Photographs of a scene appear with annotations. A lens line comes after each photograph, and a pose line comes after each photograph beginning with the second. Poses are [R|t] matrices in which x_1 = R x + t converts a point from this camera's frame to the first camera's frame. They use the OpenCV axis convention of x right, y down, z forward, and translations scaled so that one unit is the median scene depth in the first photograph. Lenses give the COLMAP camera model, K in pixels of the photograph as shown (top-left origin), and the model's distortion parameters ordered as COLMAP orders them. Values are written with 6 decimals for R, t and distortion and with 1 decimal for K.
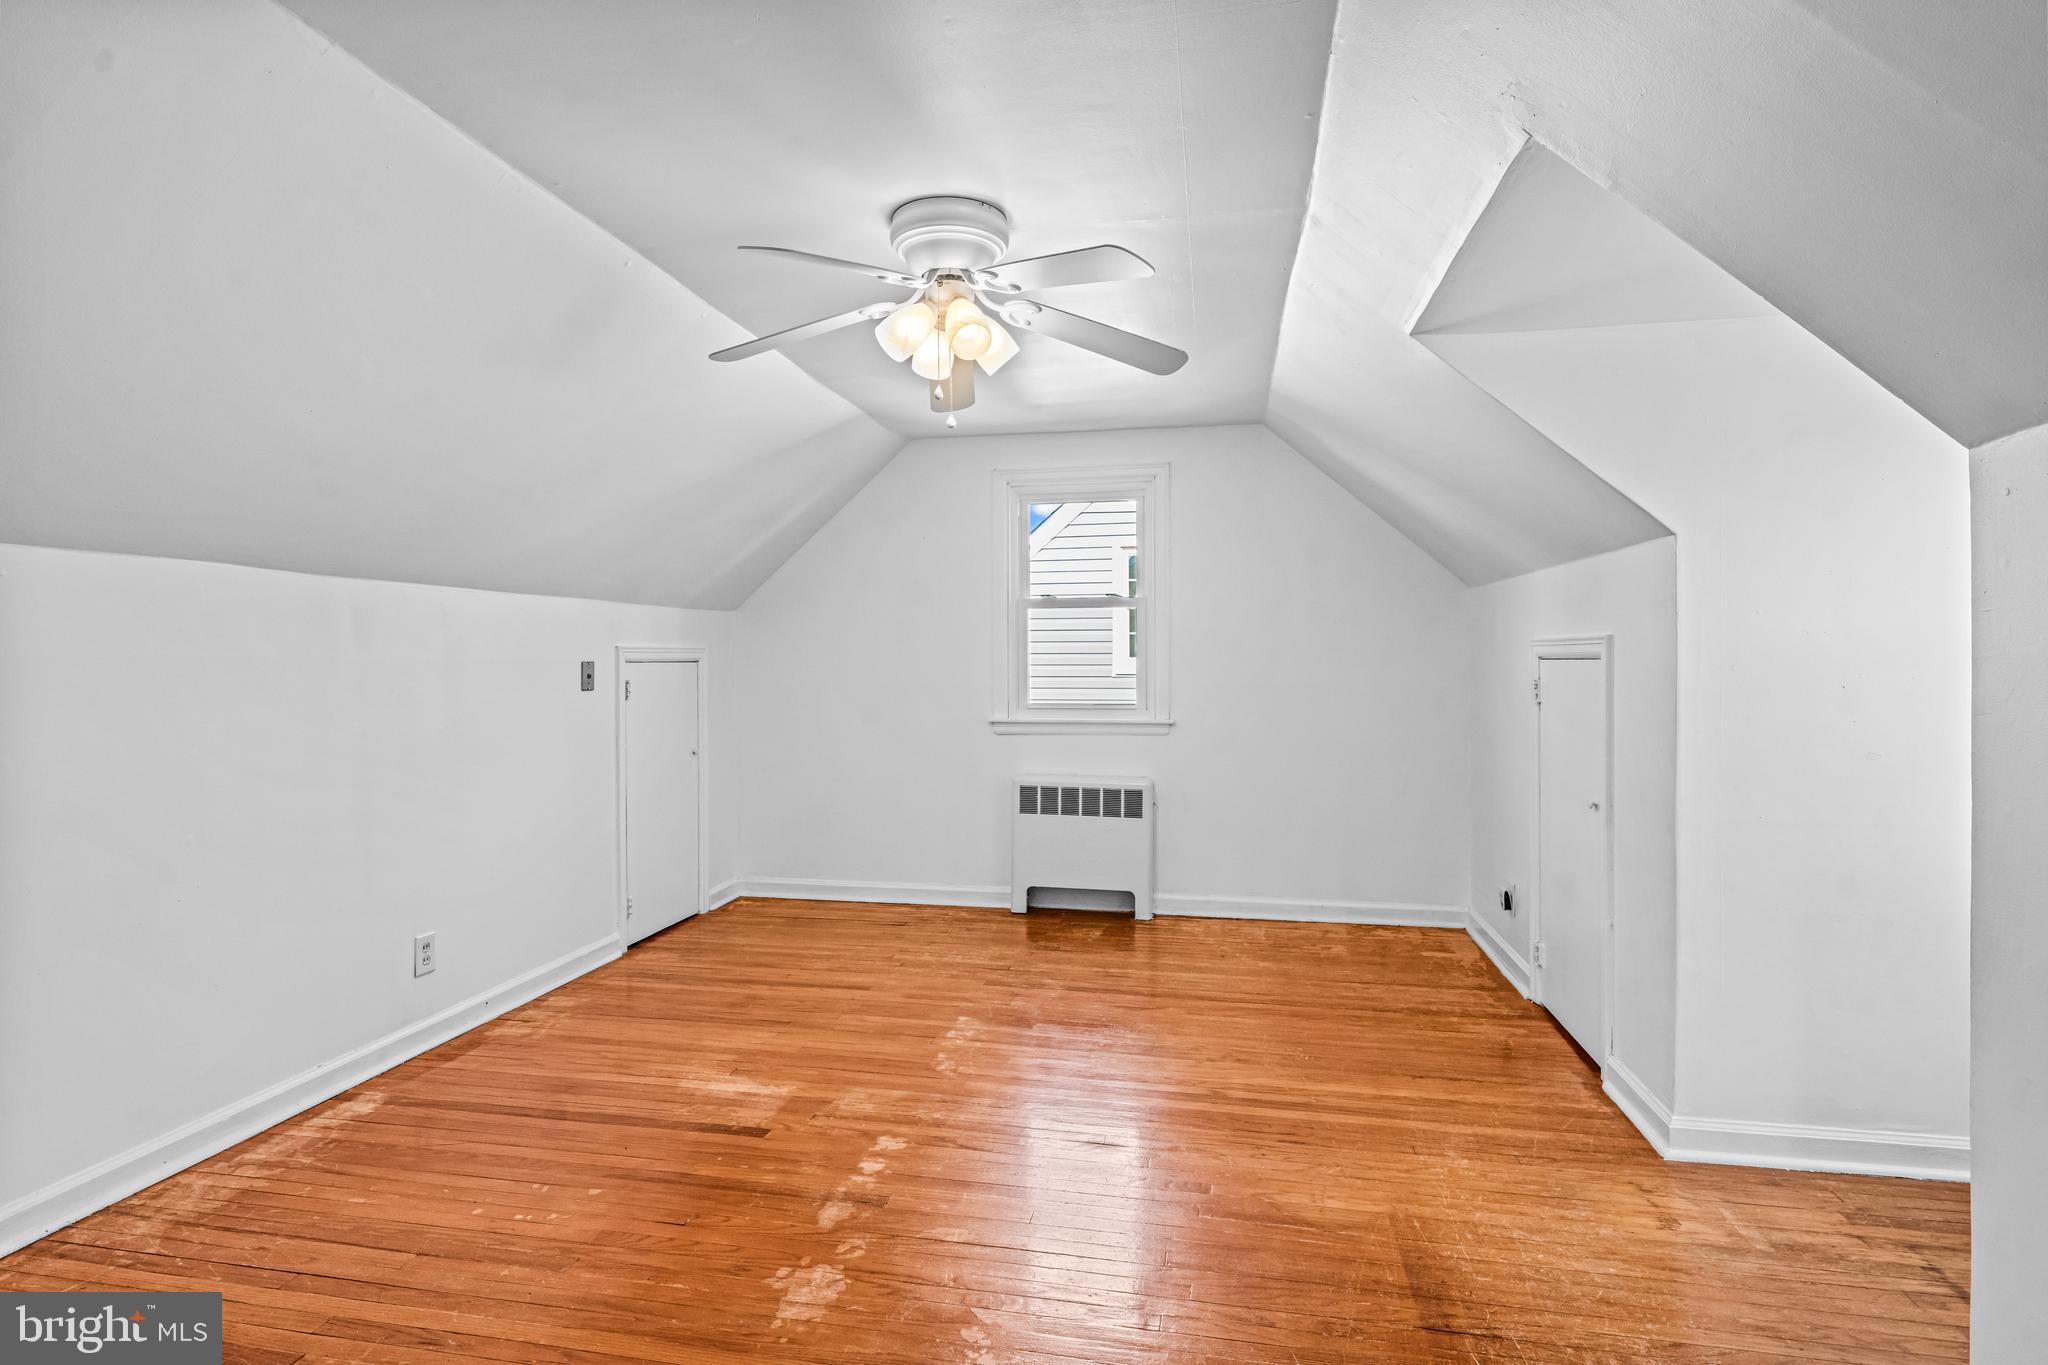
lens RADIAL K [[1035.5, 0, 1024.0], [0, 1035.5, 682.5], [0, 0, 1]] dist [0.000429, 0.000043]
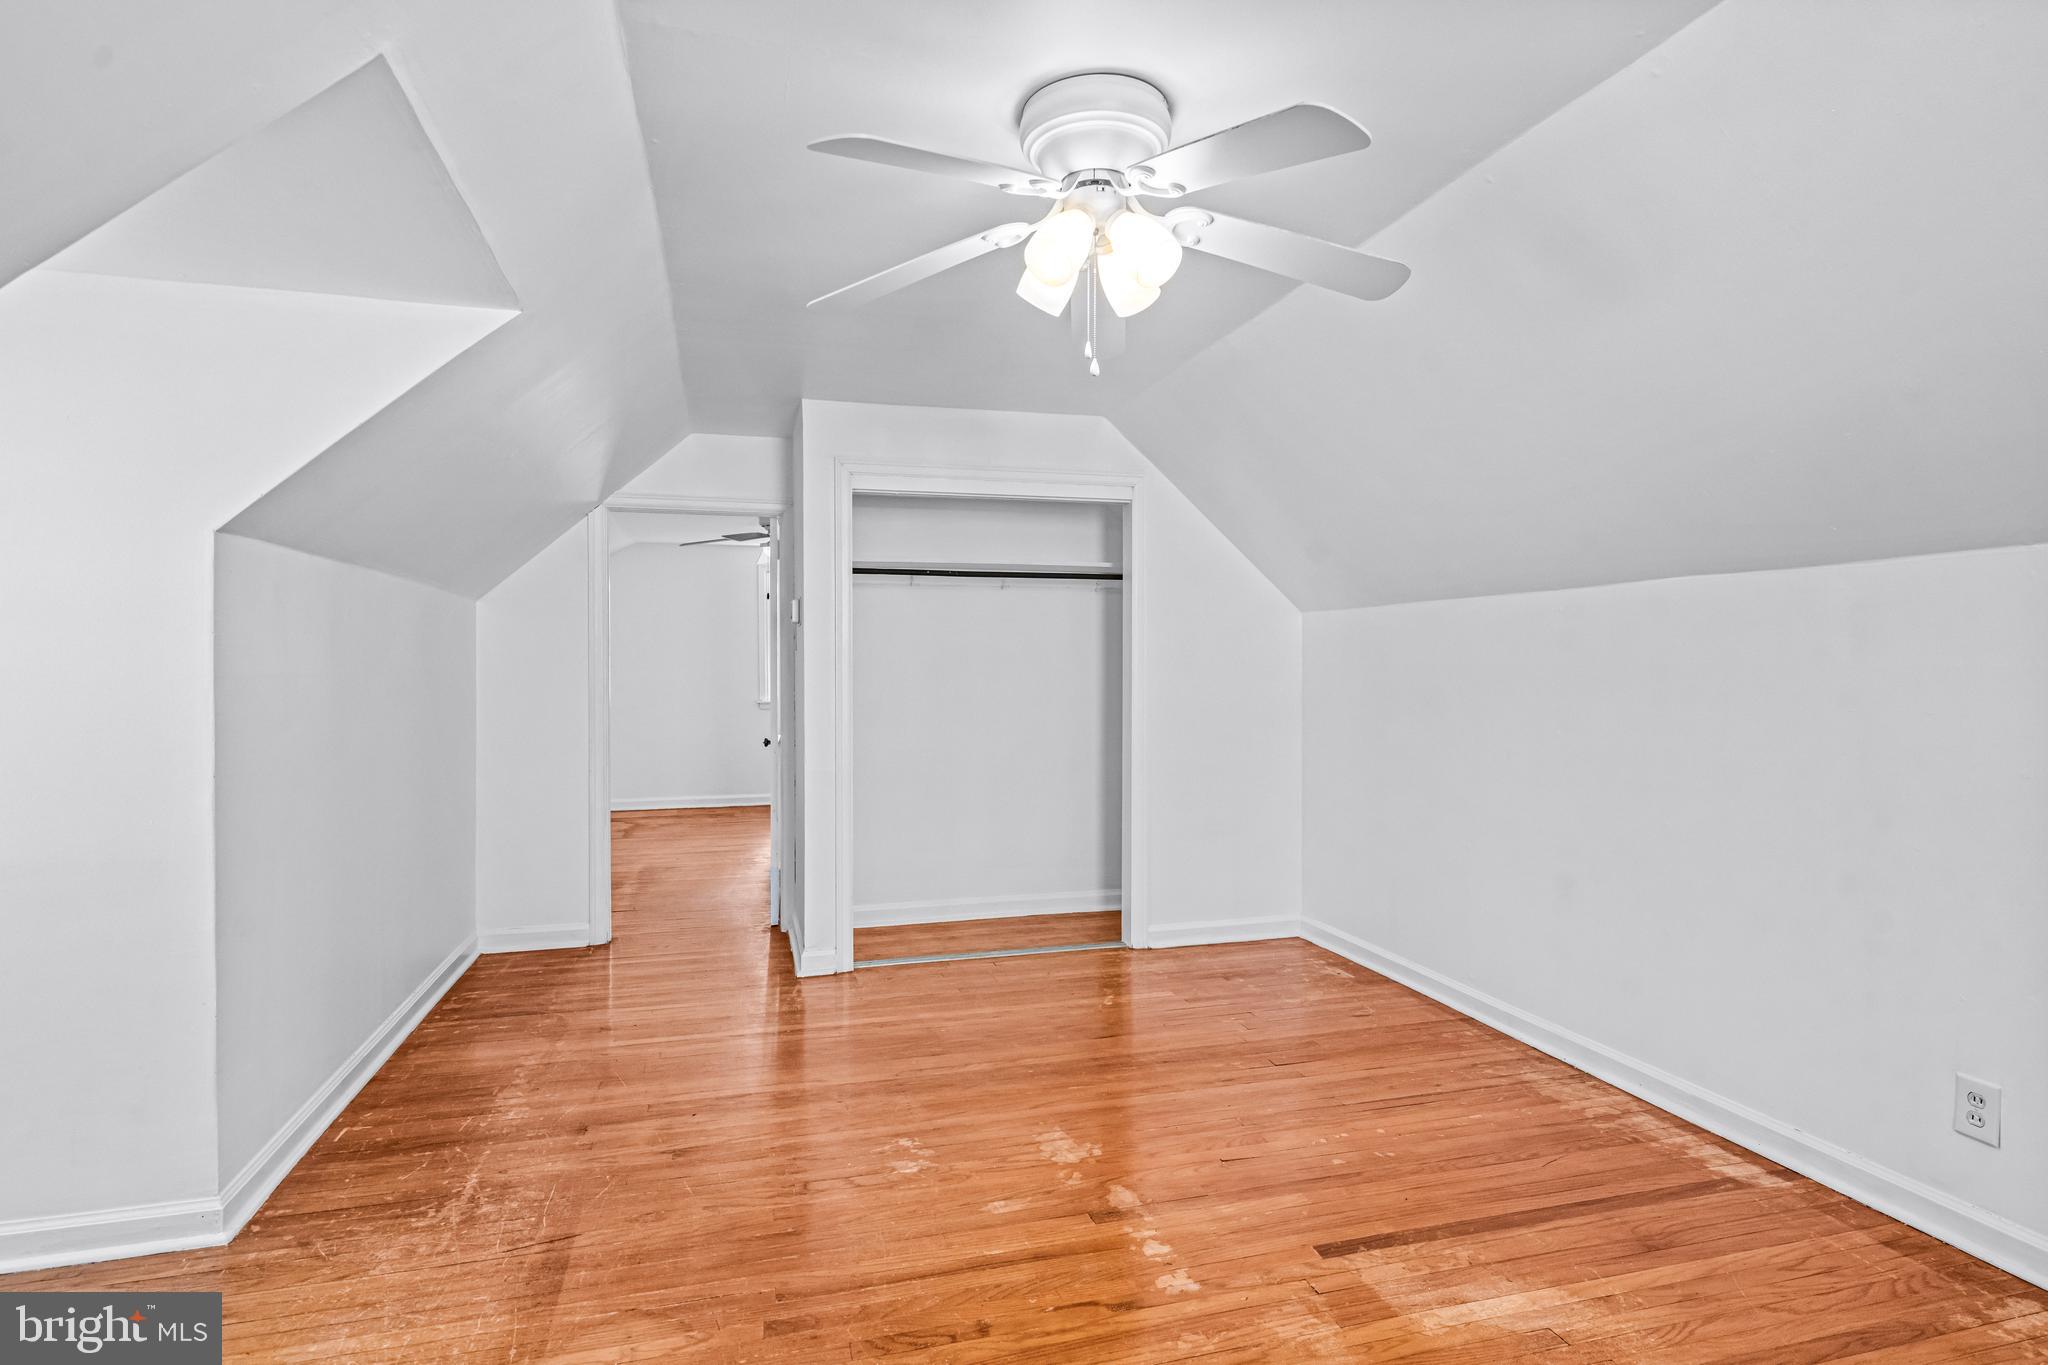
lens RADIAL K [[1035.5, 0, 1024.0], [0, 1035.5, 682.5], [0, 0, 1]] dist [0.000429, 0.000043]
pose [[-0.892570, 0.013340, -0.450712, 0.318881], [-0.002125, 0.999427, 0.033789, -0.039013], [0.450904, 0.031117, -0.892030, 1.605149]]
